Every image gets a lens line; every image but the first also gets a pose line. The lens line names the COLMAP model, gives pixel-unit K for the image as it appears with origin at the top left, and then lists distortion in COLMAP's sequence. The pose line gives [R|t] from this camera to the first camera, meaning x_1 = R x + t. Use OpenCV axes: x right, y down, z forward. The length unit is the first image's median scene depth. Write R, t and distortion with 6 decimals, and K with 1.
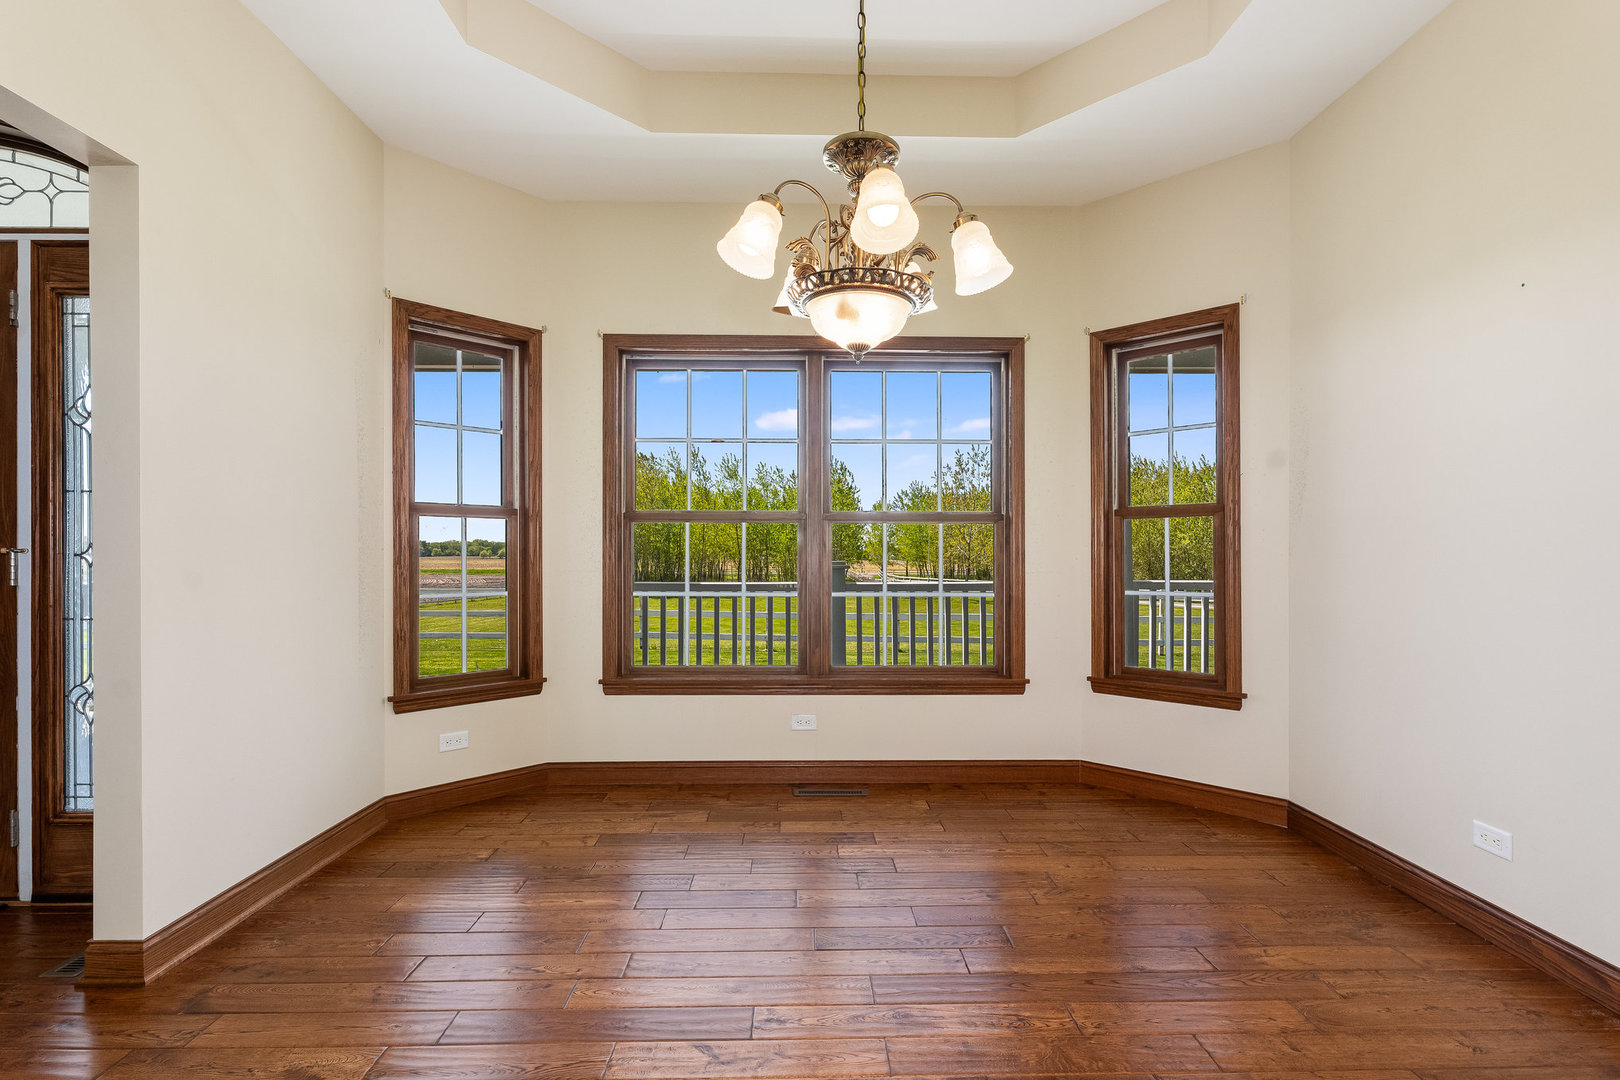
lens RADIAL K [[788.8, 0, 808.7], [0, 788.8, 551.8], [0, 0, 1]] dist [0.017143, -0.000308]
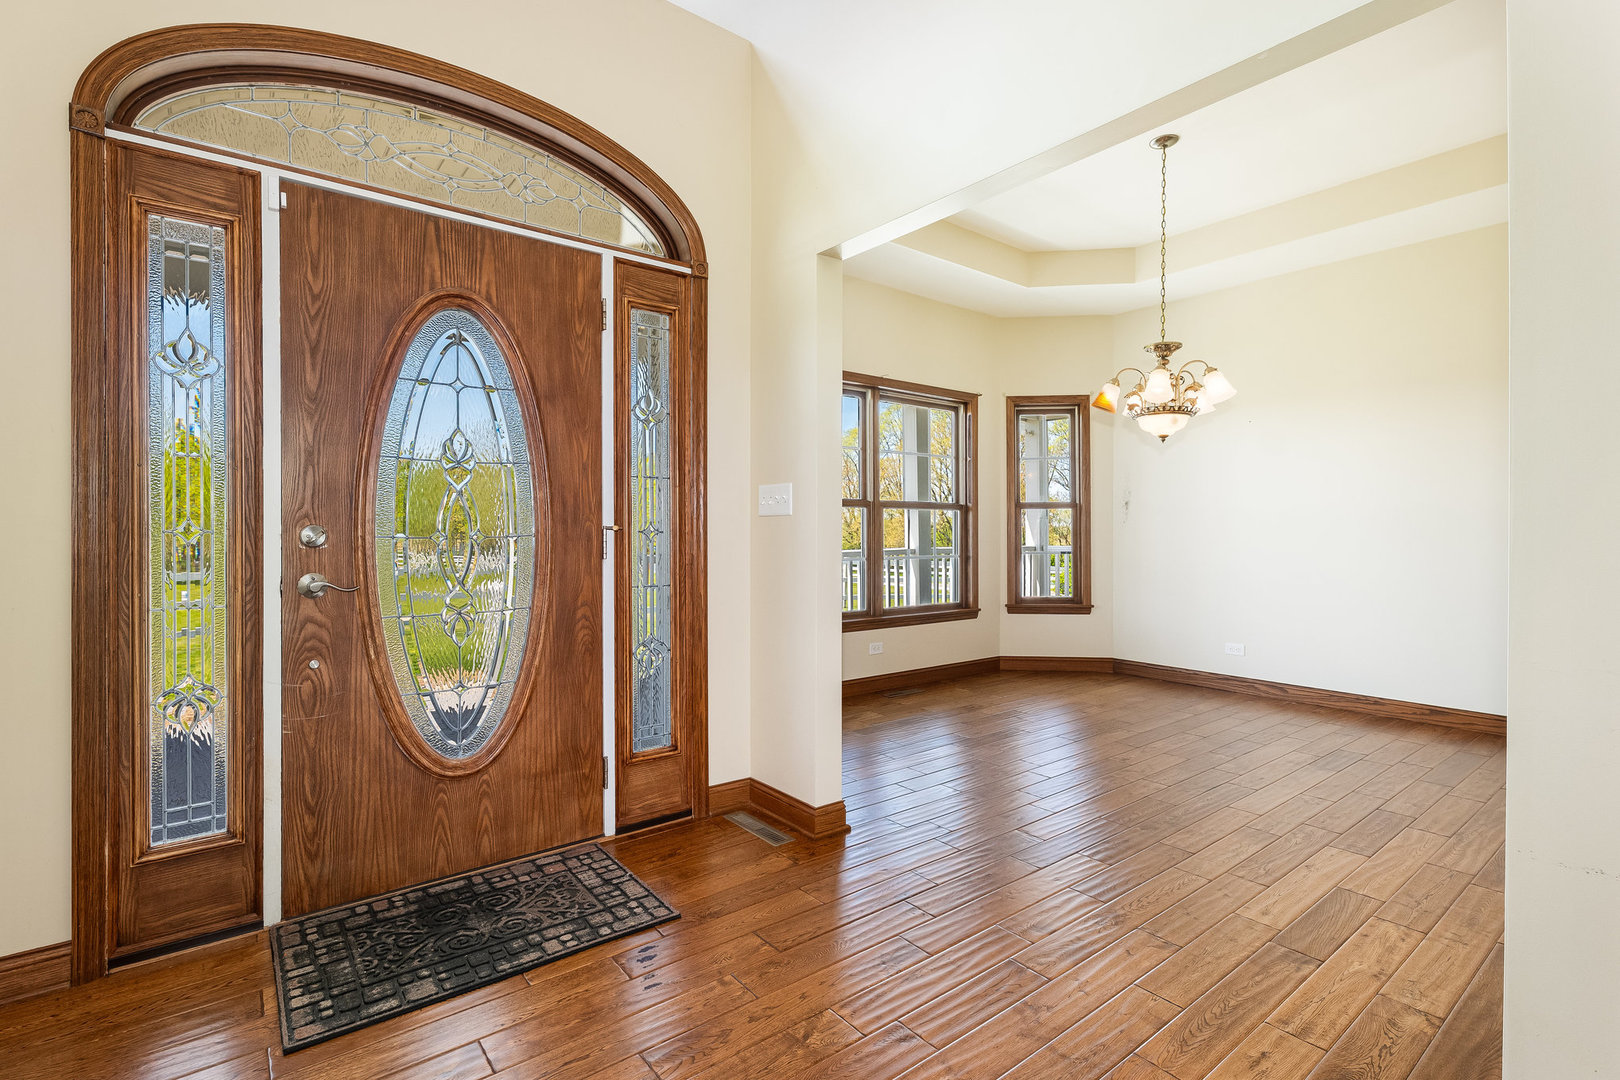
lens RADIAL K [[763.2, 0, 809.3], [0, 763.2, 544.8], [0, 0, 1]] dist [0.016517, -0.000936]
pose [[0.794314, -0.011484, 0.607399, -0.990891], [-0.006553, 0.999601, 0.027469, -0.009326], [-0.607473, -0.025799, 0.793922, -0.022766]]
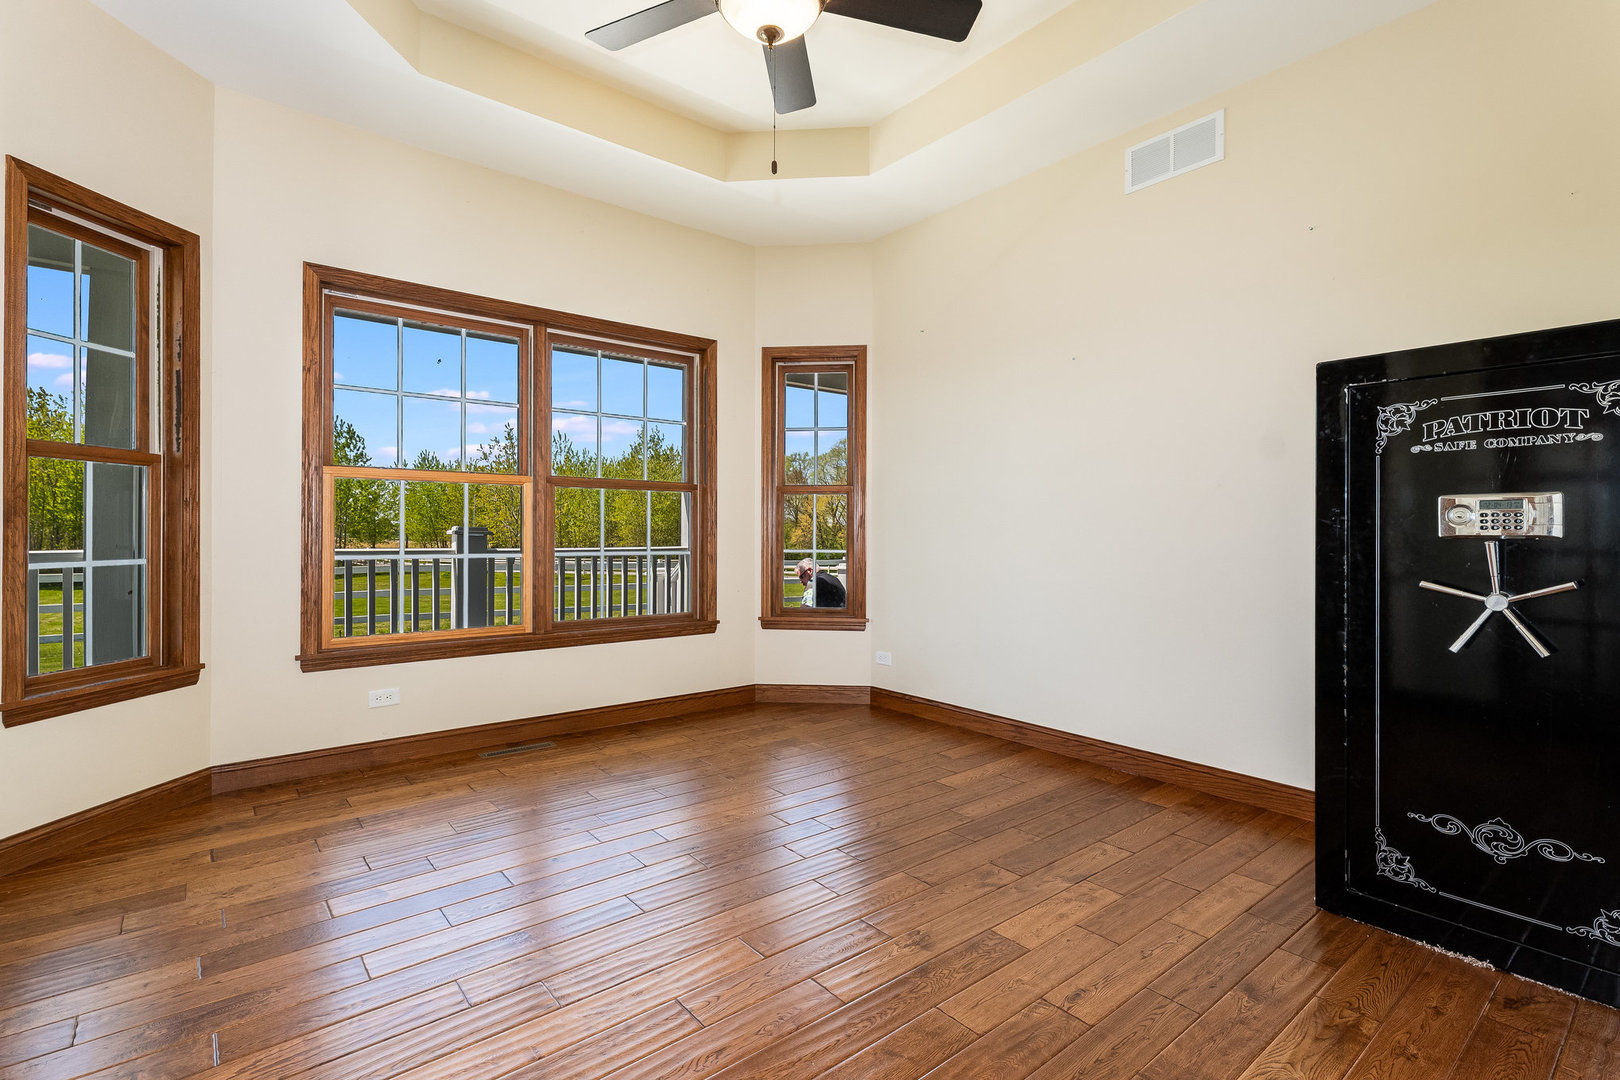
lens RADIAL K [[763.2, 0, 785.6], [0, 763.2, 517.9], [0, 0, 1]] dist [0.016517, -0.000936]
pose [[0.799754, 0.012170, 0.600204, -0.368557], [-0.014498, 0.999894, -0.000956, -0.000824], [-0.600152, -0.007938, 0.799846, -0.010192]]
